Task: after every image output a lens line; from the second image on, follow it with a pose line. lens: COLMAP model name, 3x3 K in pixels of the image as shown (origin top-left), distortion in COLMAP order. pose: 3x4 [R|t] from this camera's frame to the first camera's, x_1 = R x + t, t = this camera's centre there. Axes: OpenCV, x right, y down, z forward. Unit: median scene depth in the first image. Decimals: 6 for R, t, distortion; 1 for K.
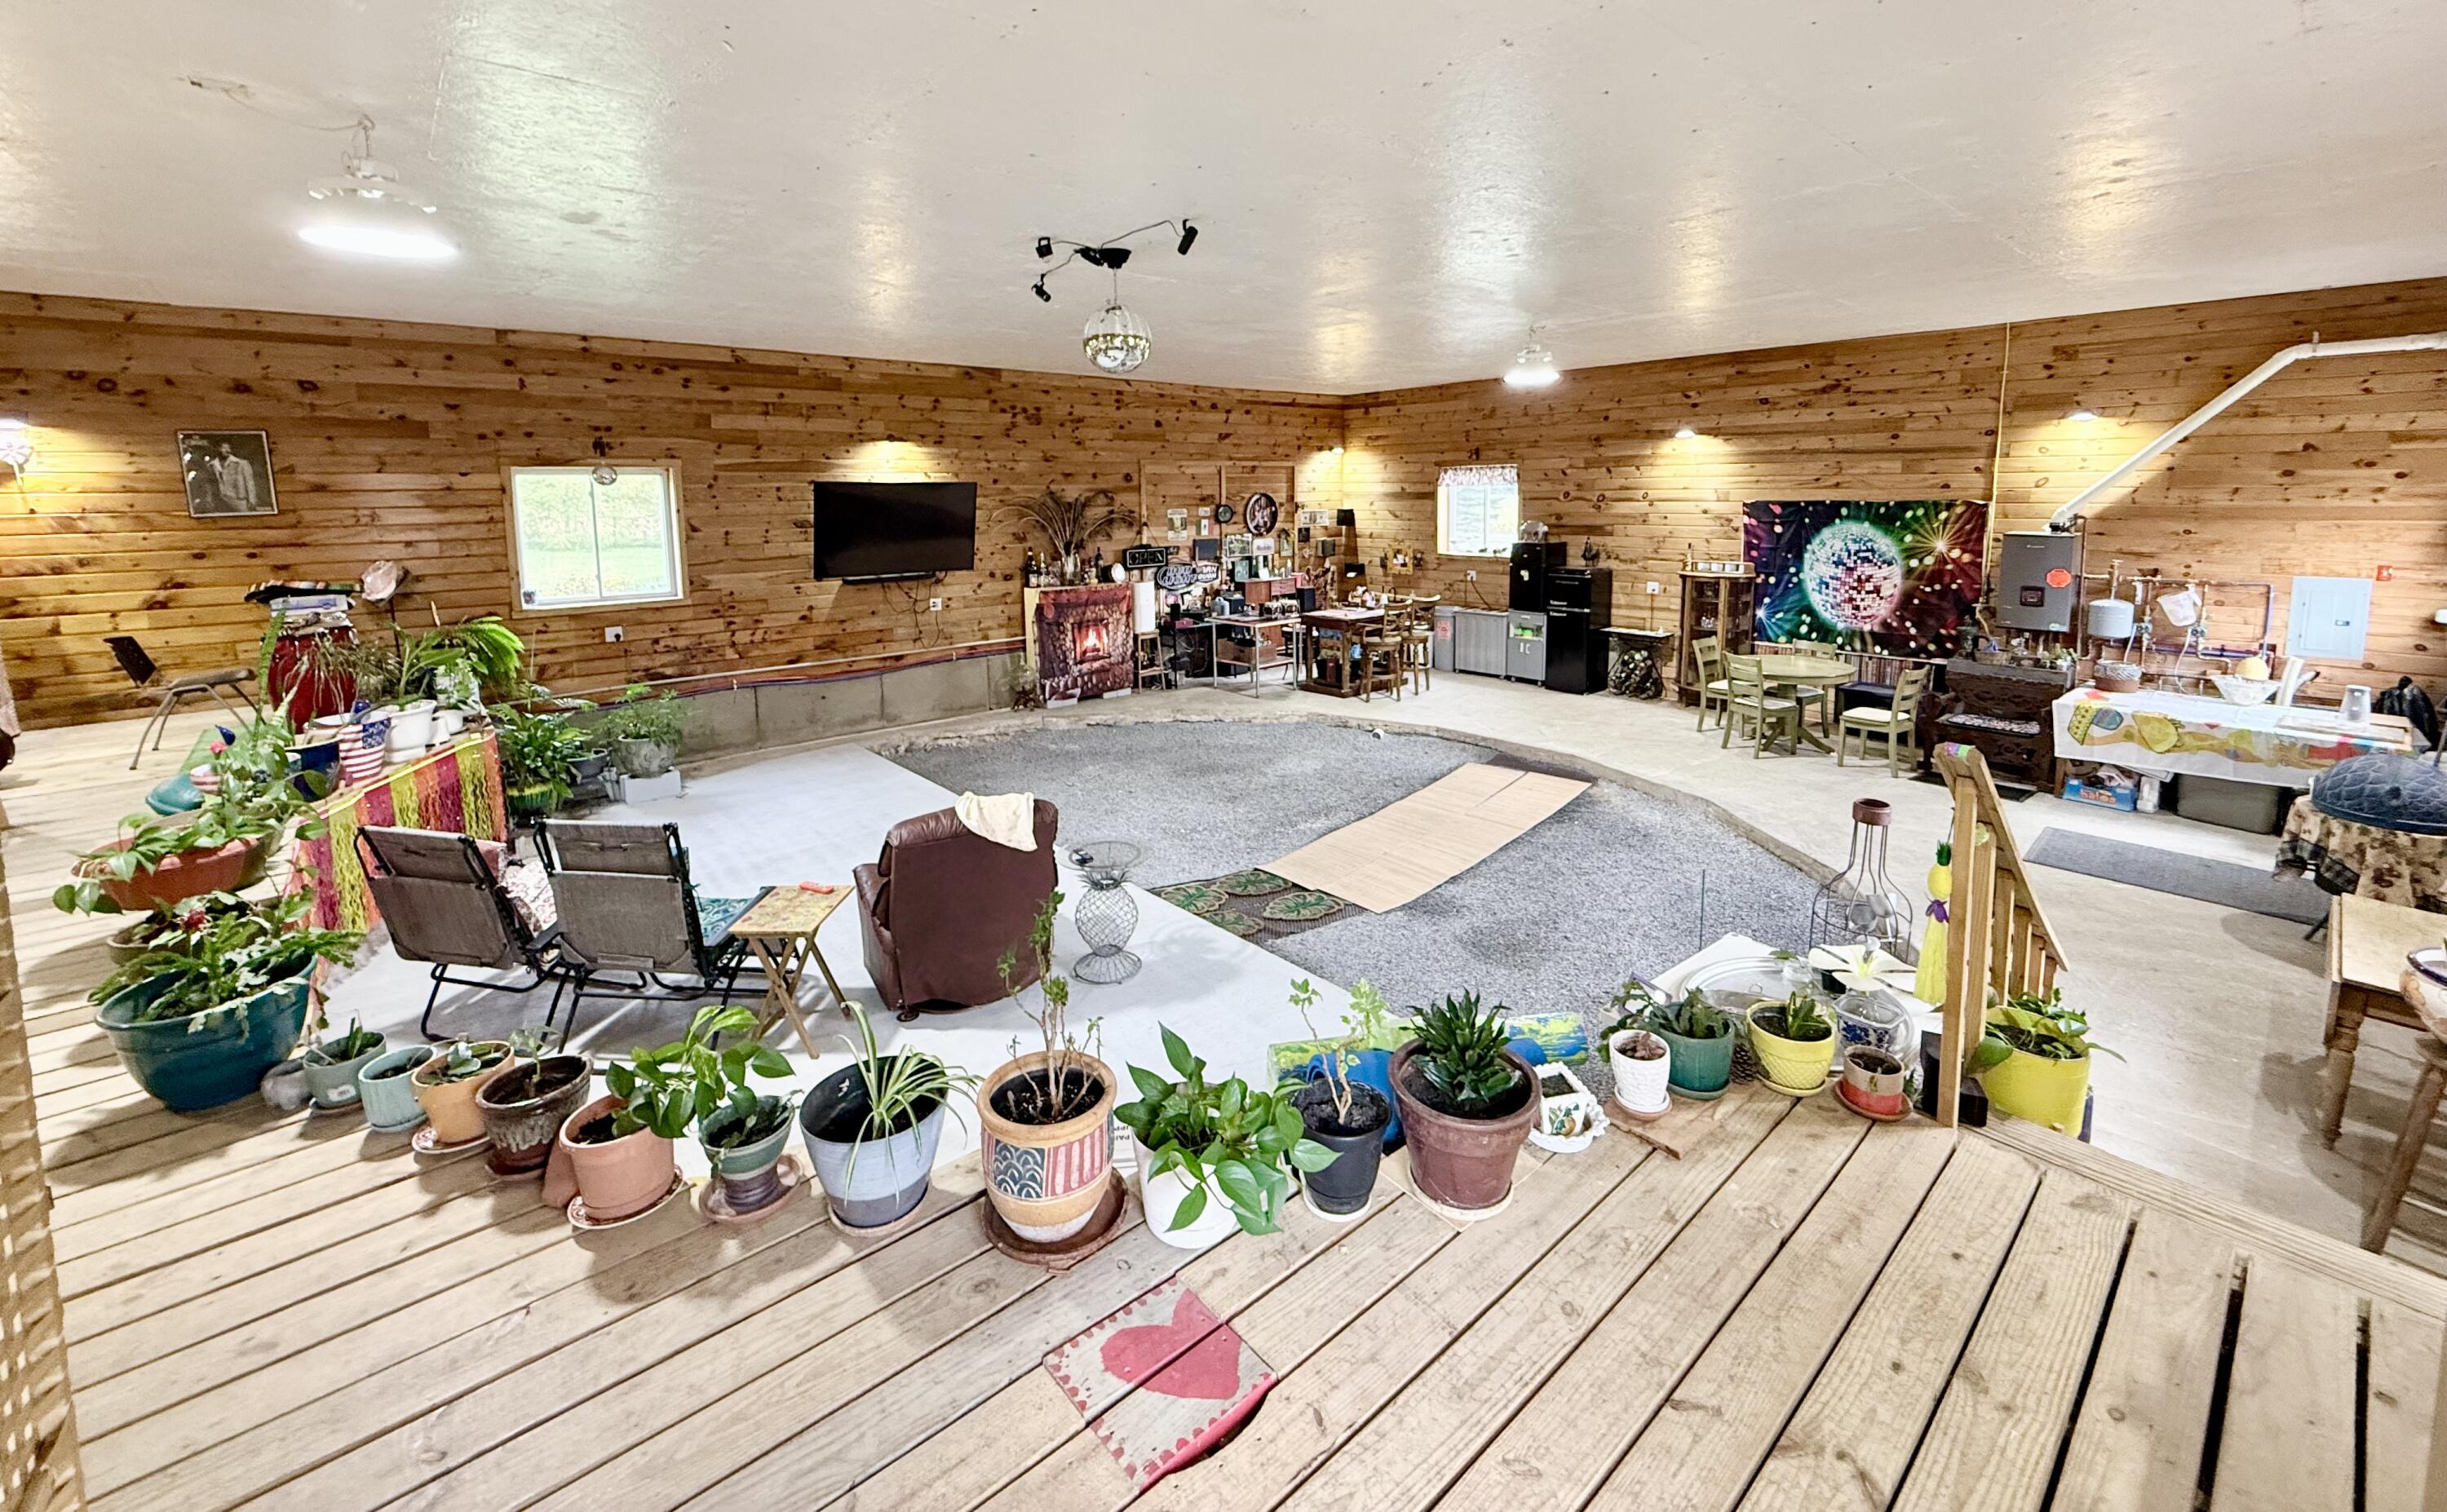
lens RADIAL K [[969.4, 0, 1219.6], [0, 969.4, 599.1], [0, 0, 1]] dist [-0.001313, -0.000381]
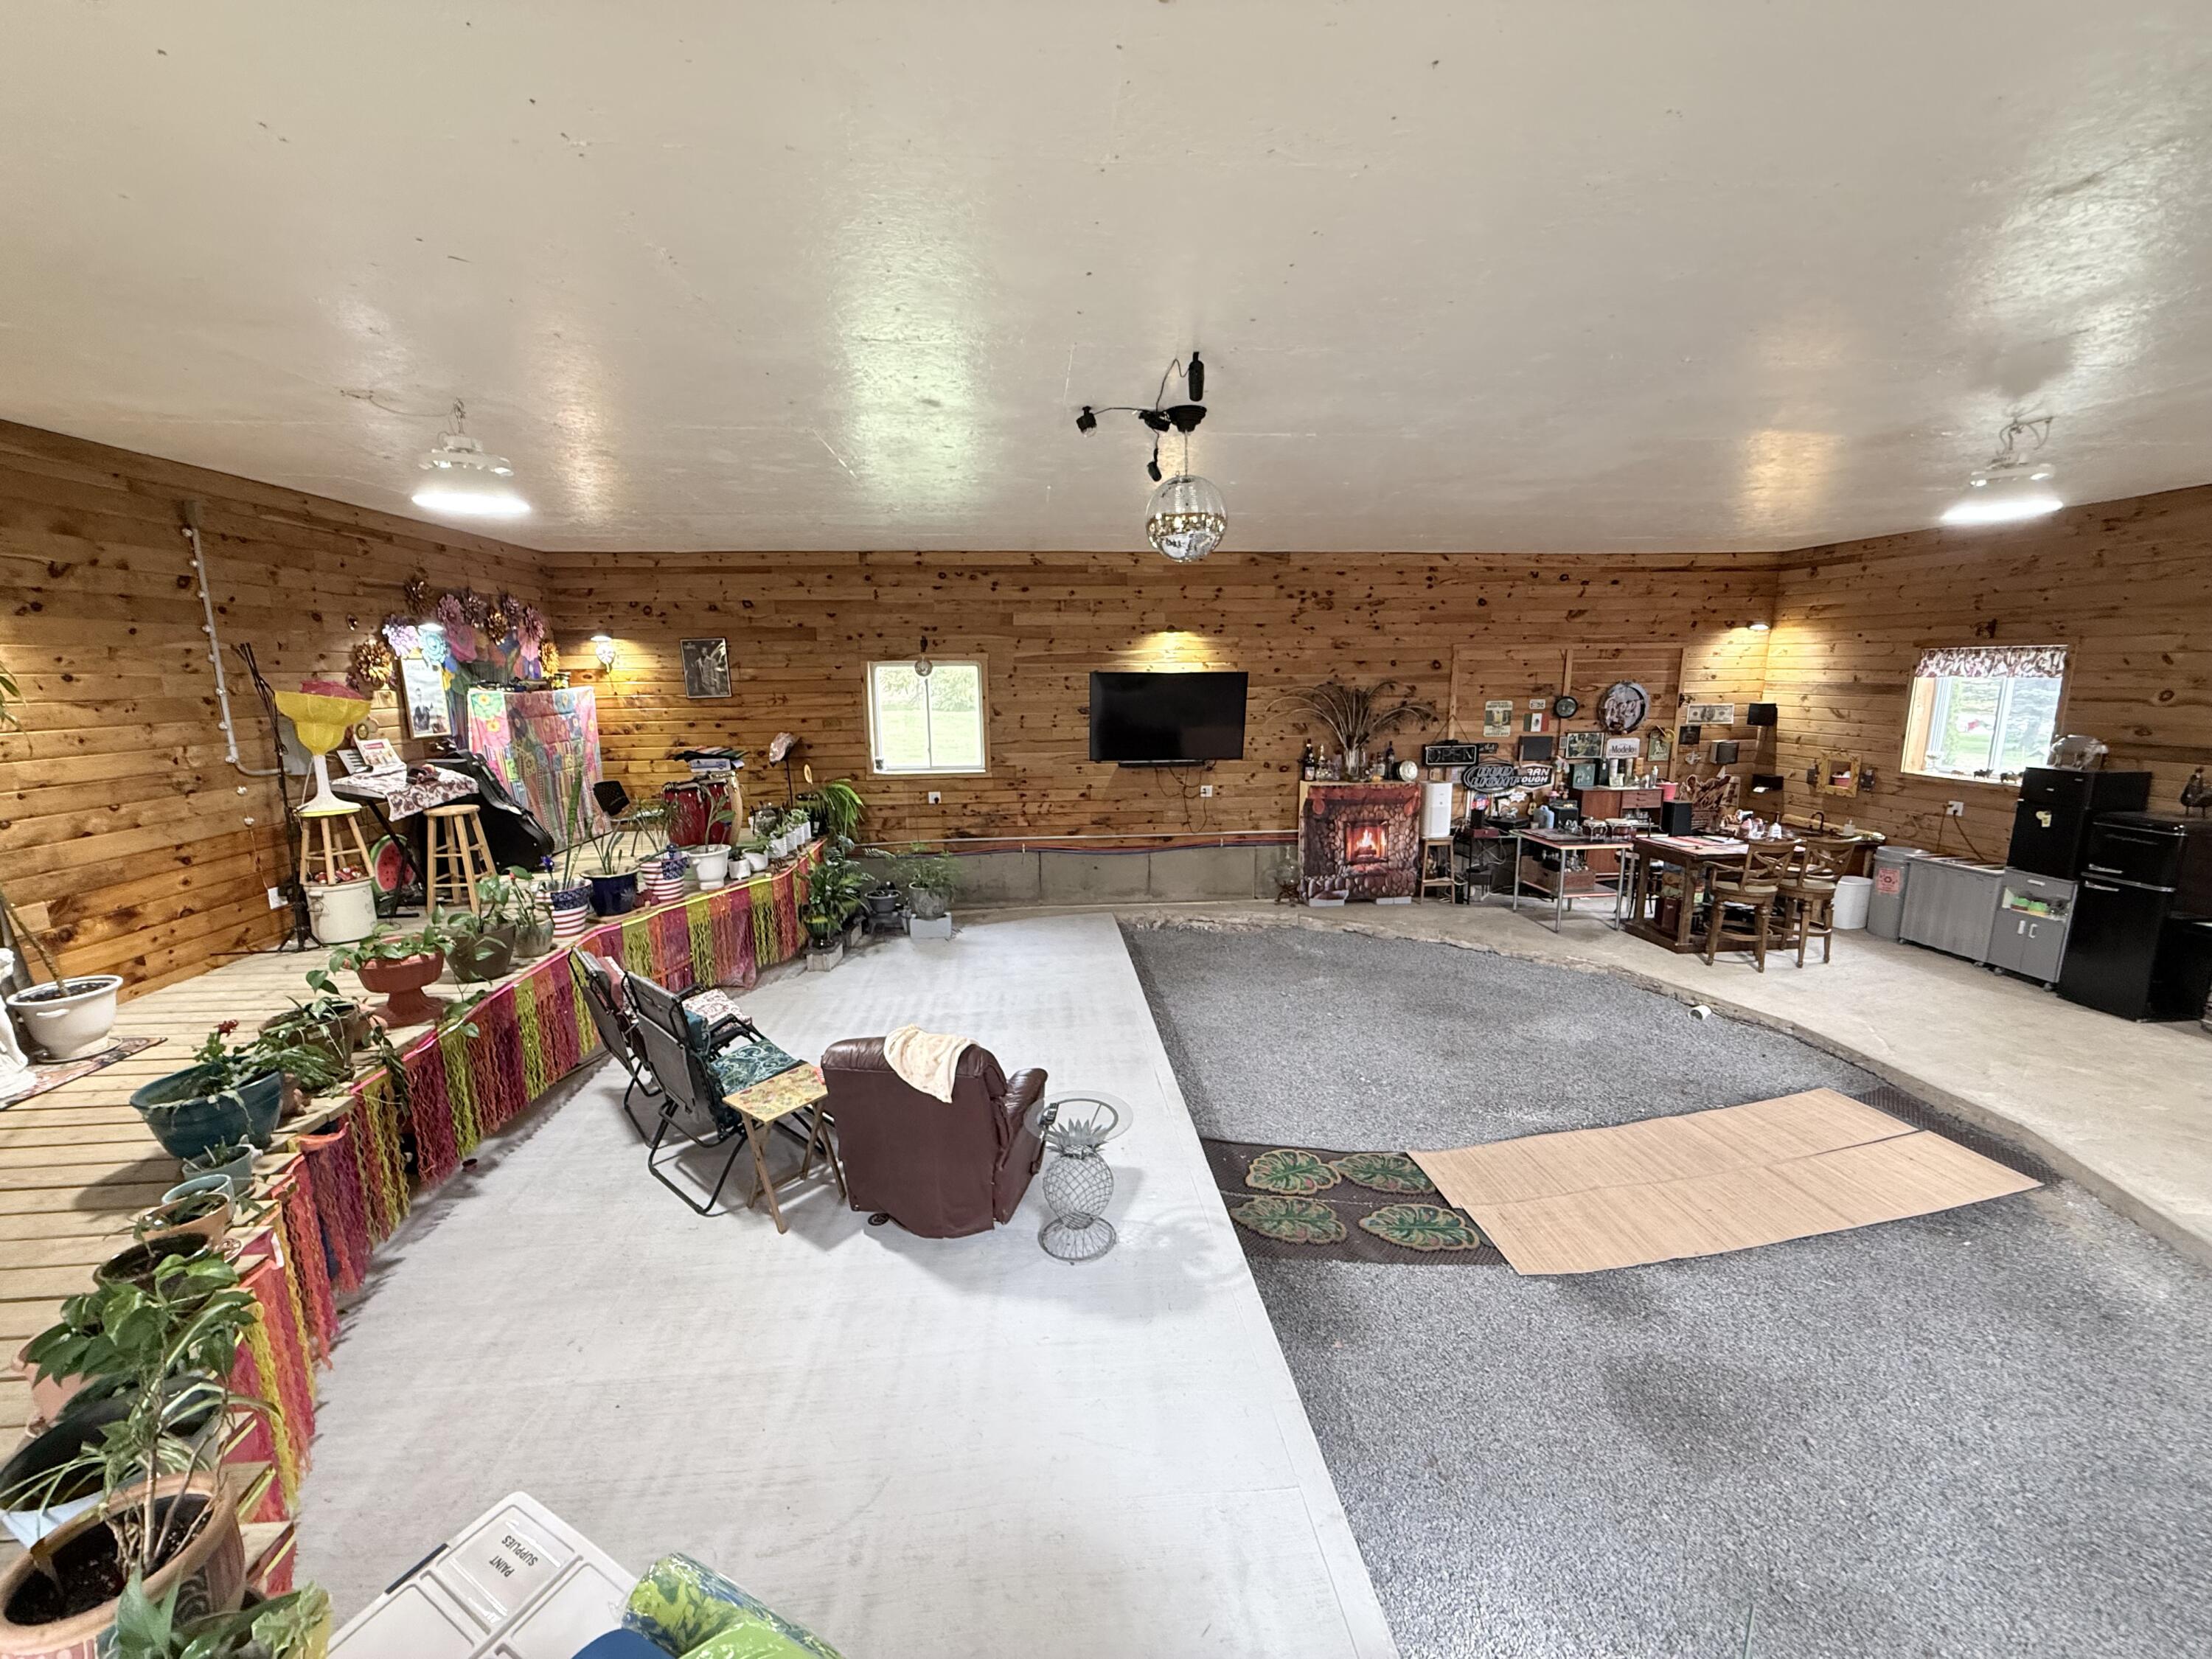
lens RADIAL K [[878.9, 0, 1102.6], [0, 878.9, 830.1], [0, 0, 1]] dist [-0.000299, 0.000715]
pose [[0.812033, 0.110327, -0.573088, 0.169229], [-0.065381, 0.992985, 0.098521, -0.040710], [0.579938, -0.042533, 0.813550, 0.185549]]
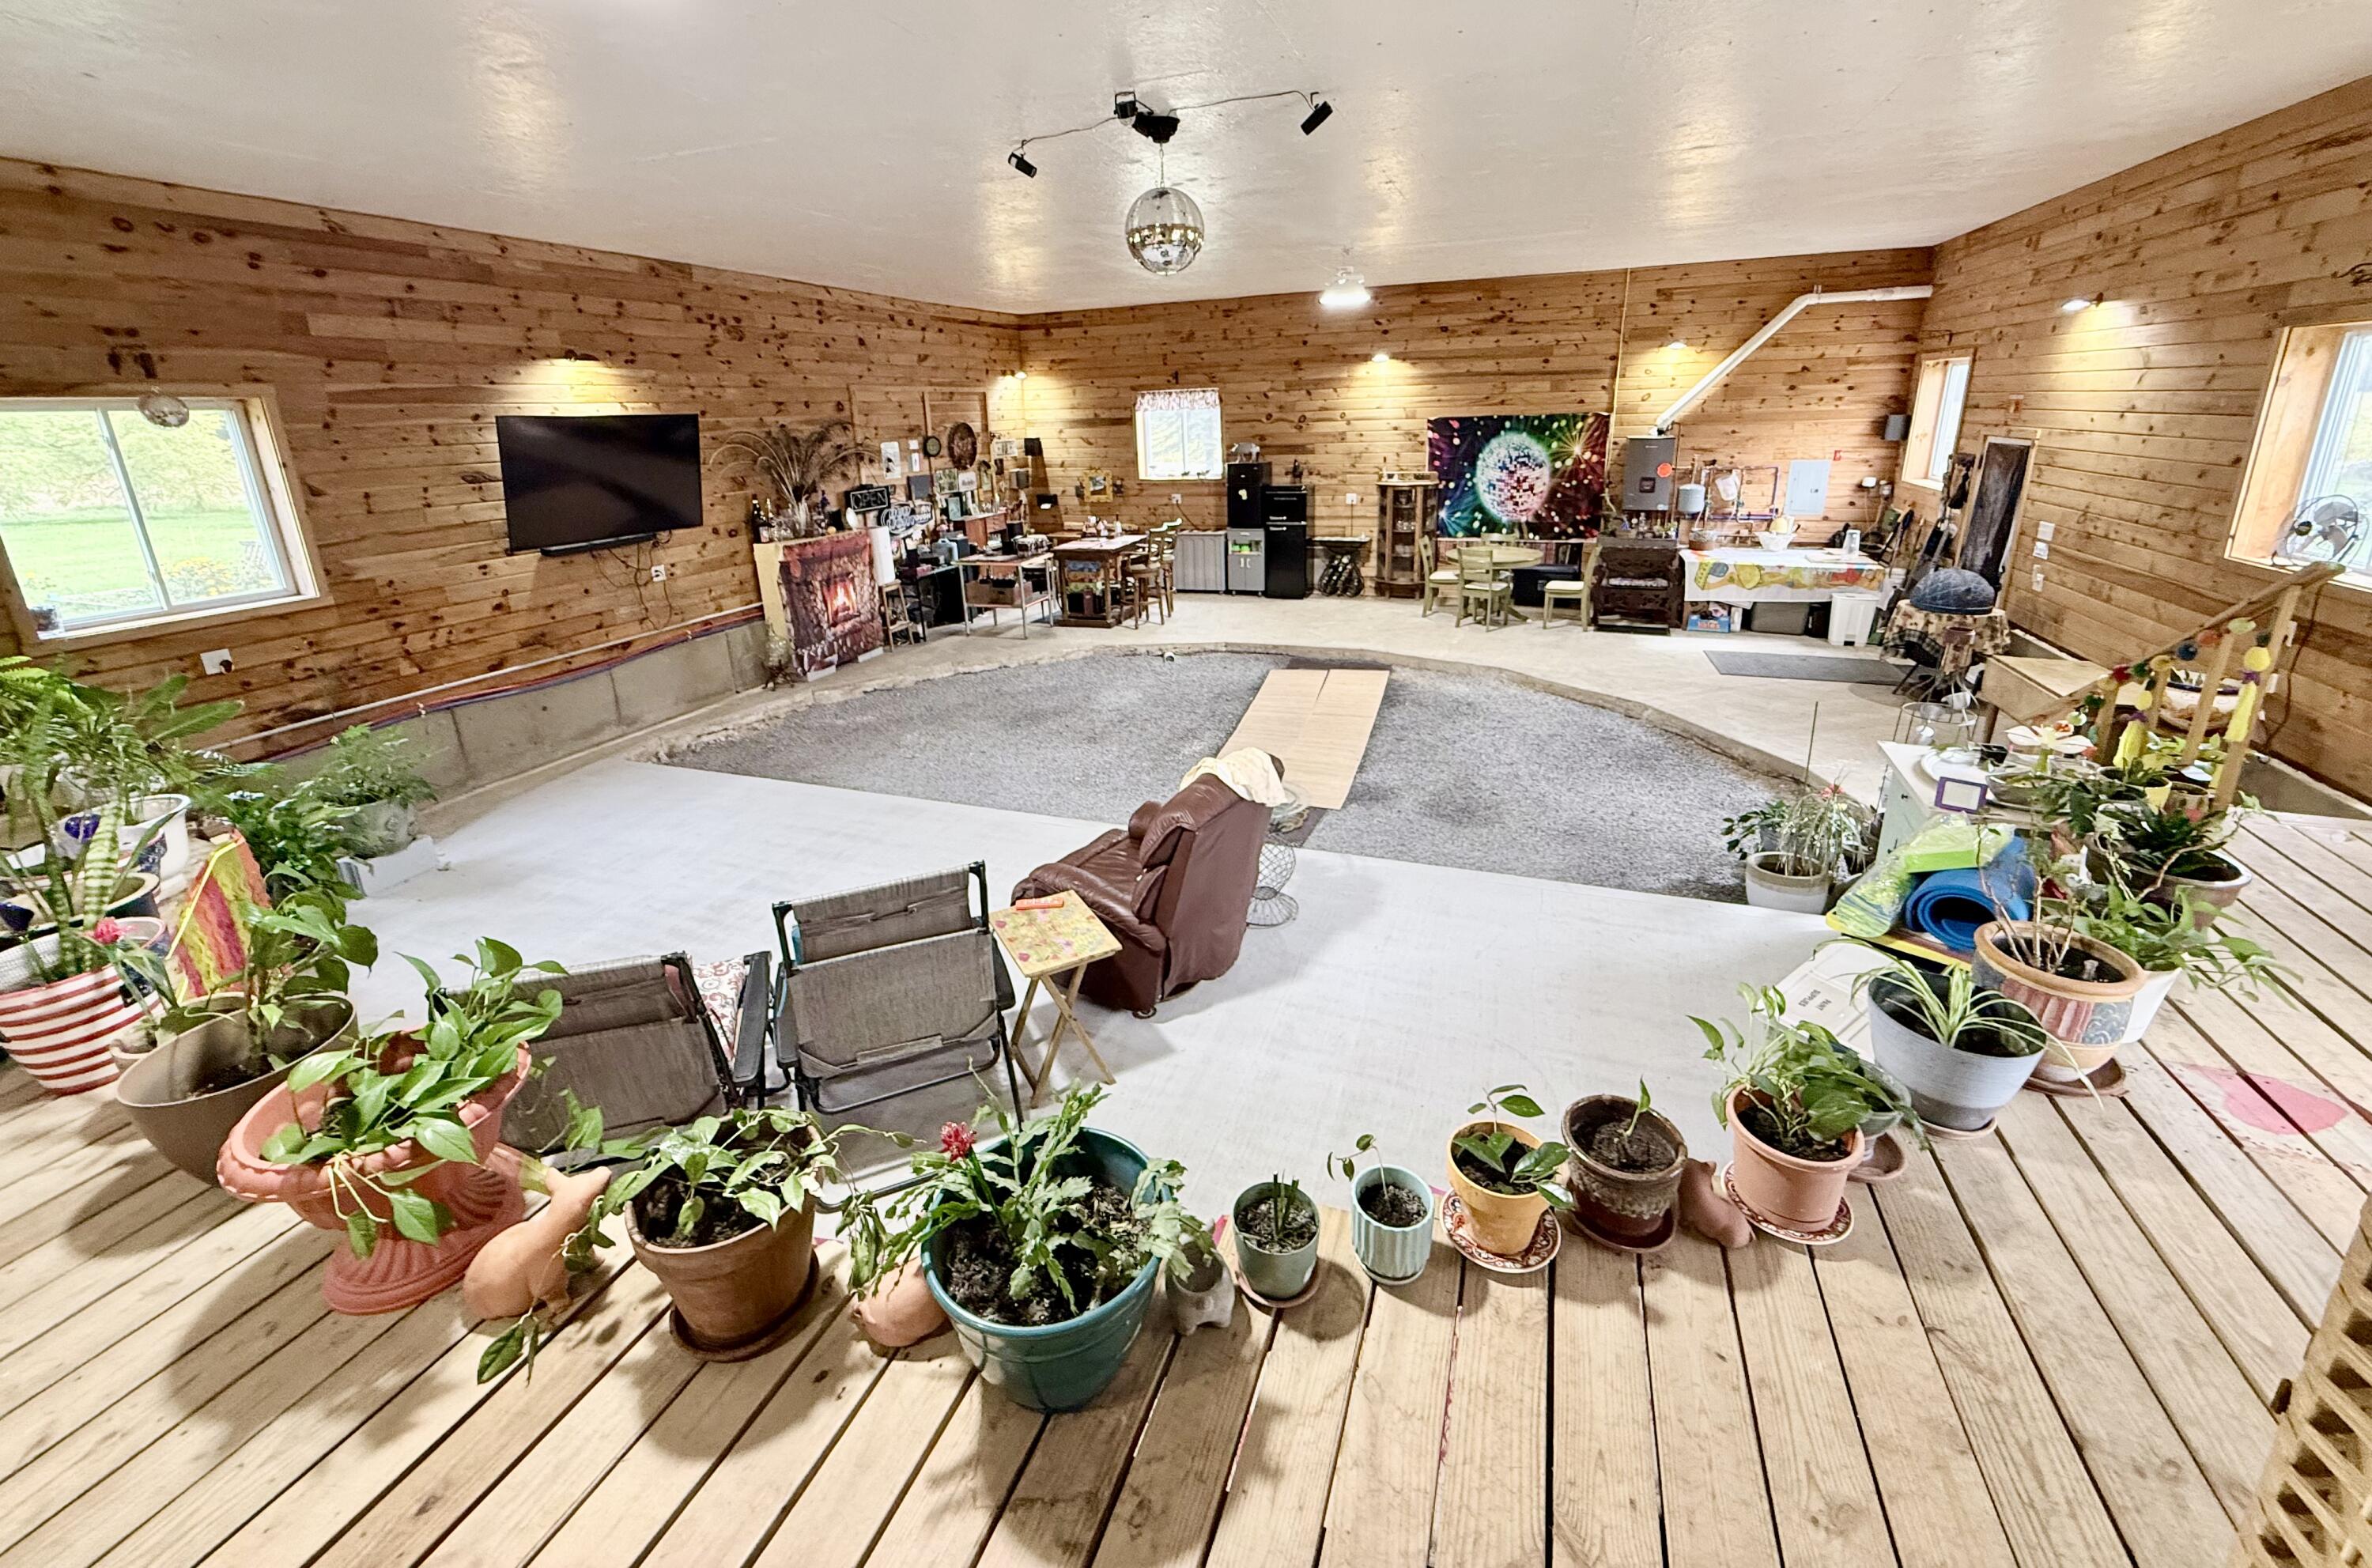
lens RADIAL K [[939.6, 0, 1181.3], [0, 939.6, 682.0], [0, 0, 1]] dist [-0.002725, 0.000318]
pose [[0.876285, -0.149634, 0.457967, -0.302757], [0.075705, 0.981504, 0.175836, -0.010684], [-0.475807, -0.119412, 0.871406, 0.120352]]
